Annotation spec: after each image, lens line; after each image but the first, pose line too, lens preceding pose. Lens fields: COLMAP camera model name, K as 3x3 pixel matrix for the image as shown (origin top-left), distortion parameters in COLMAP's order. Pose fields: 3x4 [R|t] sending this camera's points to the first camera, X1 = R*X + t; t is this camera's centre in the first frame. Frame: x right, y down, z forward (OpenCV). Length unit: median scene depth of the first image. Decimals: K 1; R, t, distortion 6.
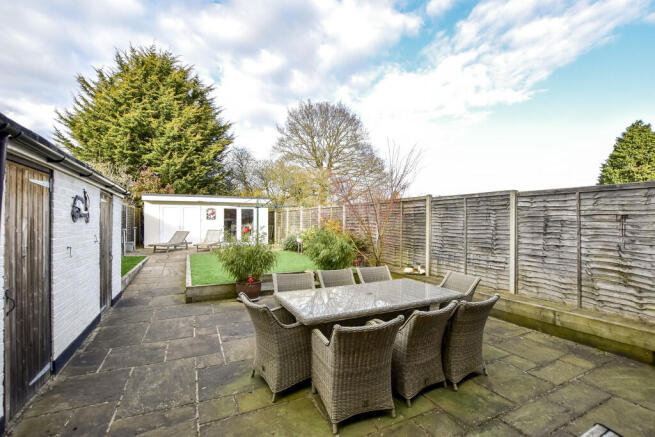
lens RADIAL K [[287.4, 0, 321.6], [0, 287.4, 223.6], [0, 0, 1]] dist [-0.005285, 0.000026]
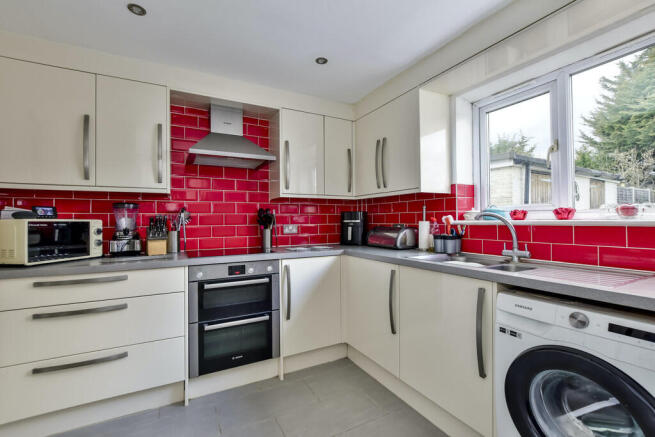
lens RADIAL K [[287.4, 0, 327.1], [0, 287.4, 216.6], [0, 0, 1]] dist [-0.005285, 0.000026]
pose [[0.075578, -0.011214, -0.997077, 0.151142], [0.003721, 0.999933, -0.010964, 0.021595], [0.997133, -0.002882, 0.075615, -0.119450]]
